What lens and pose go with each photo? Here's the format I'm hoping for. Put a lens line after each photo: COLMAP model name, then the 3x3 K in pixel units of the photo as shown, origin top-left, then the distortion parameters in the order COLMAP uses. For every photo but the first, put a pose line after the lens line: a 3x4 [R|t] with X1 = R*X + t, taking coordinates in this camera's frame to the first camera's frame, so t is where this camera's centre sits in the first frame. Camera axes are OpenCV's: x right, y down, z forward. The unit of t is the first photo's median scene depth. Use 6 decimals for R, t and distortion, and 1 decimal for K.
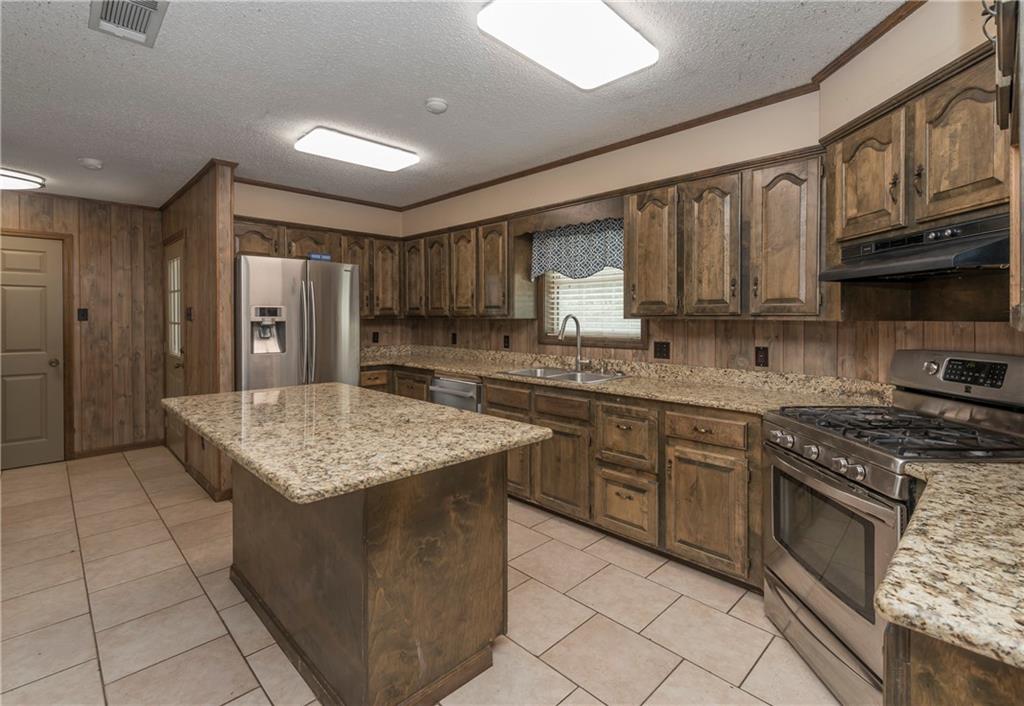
lens RADIAL K [[492.1, 0, 474.3], [0, 492.1, 327.1], [0, 0, 1]] dist [-0.000374, -0.000103]
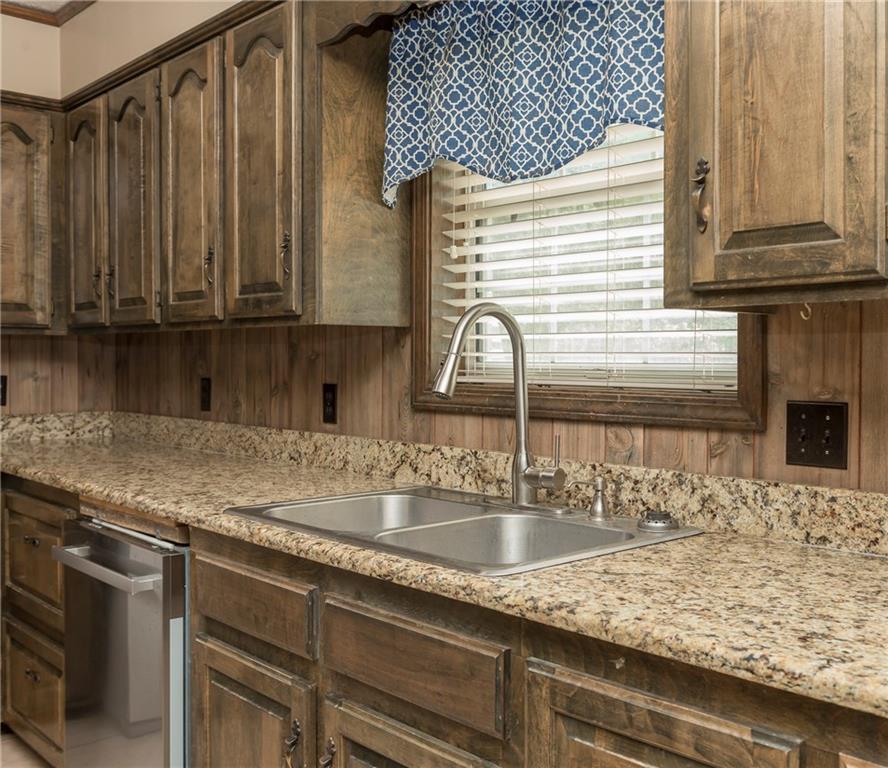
lens RADIAL K [[977.5, 0, 444.3], [0, 977.5, 380.4], [0, 0, 1]] dist [-0.036048, 0.000000]
pose [[0.999981, 0.003162, 0.005338, 0.164275], [-0.003174, 0.999992, 0.002366, 0.015981], [-0.005331, -0.002383, 0.999983, 0.440169]]
